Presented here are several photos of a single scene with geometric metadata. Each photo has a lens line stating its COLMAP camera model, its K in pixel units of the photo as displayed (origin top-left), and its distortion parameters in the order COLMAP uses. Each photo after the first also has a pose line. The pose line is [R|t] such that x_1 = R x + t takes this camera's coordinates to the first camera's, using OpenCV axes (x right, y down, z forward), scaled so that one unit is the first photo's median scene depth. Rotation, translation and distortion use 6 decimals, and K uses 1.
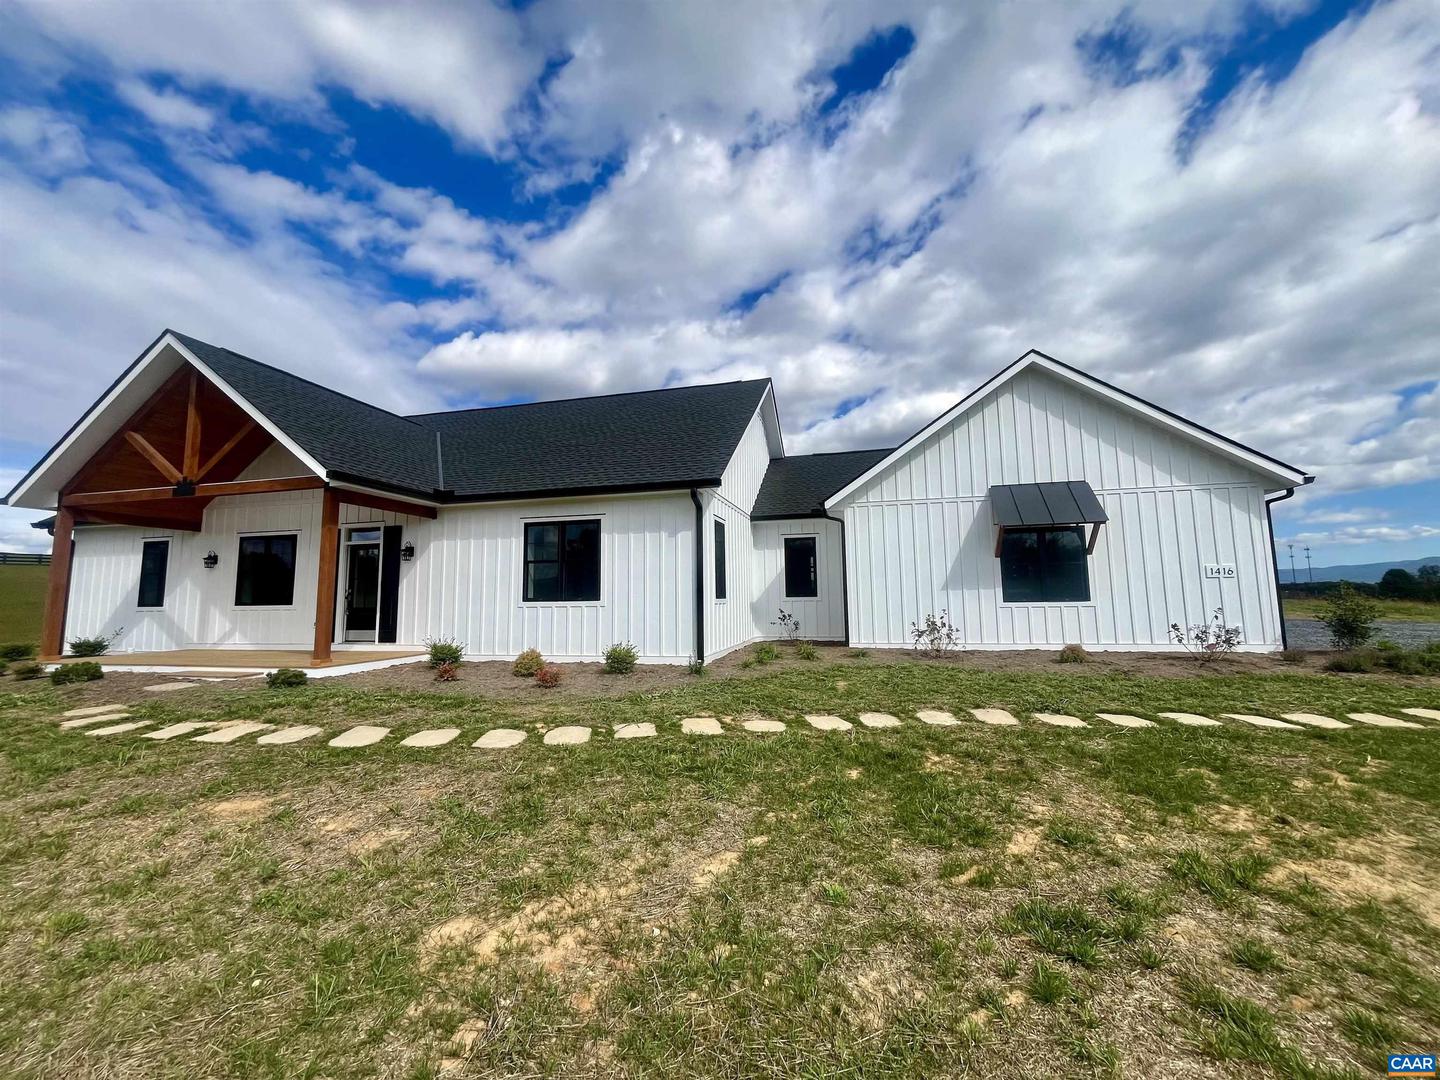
lens RADIAL K [[580.7, 0, 720.9], [0, 580.7, 531.8], [0, 0, 1]] dist [-0.003466, -0.000130]
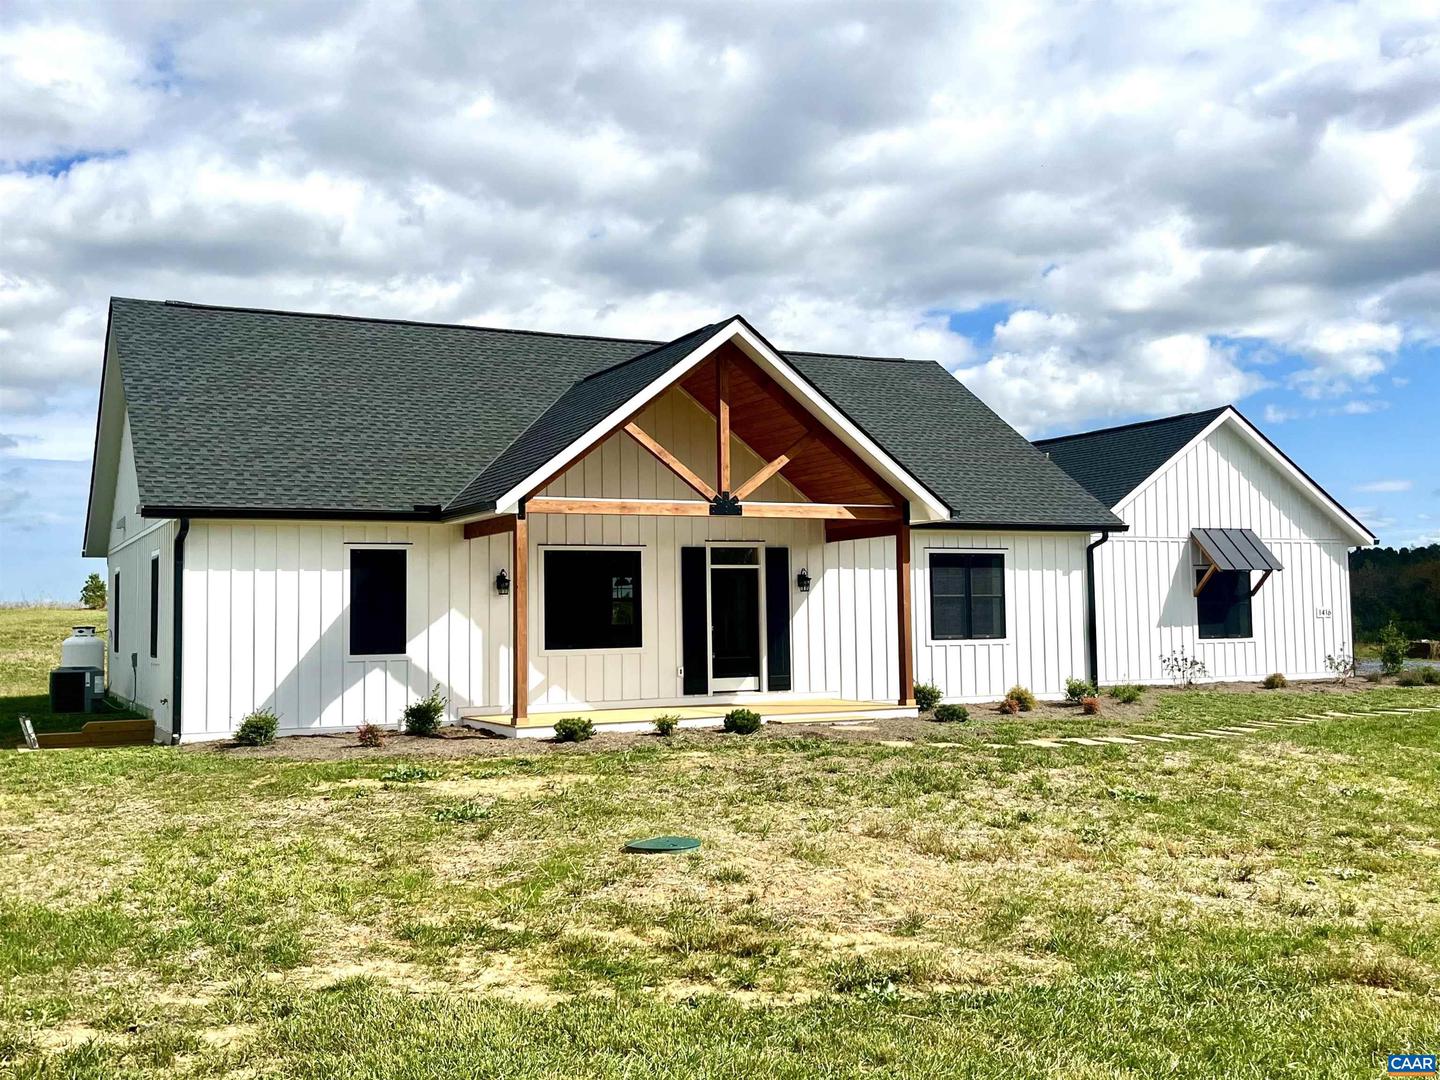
lens RADIAL K [[1472.0, 0, 718.8], [0, 1472.0, 539.6], [0, 0, 1]] dist [0.019448, 0.000000]
pose [[0.779788, 0.040881, 0.624707, -1.931533], [-0.057754, 0.998308, 0.006761, -0.031673], [-0.623373, -0.041352, 0.780830, -0.560255]]
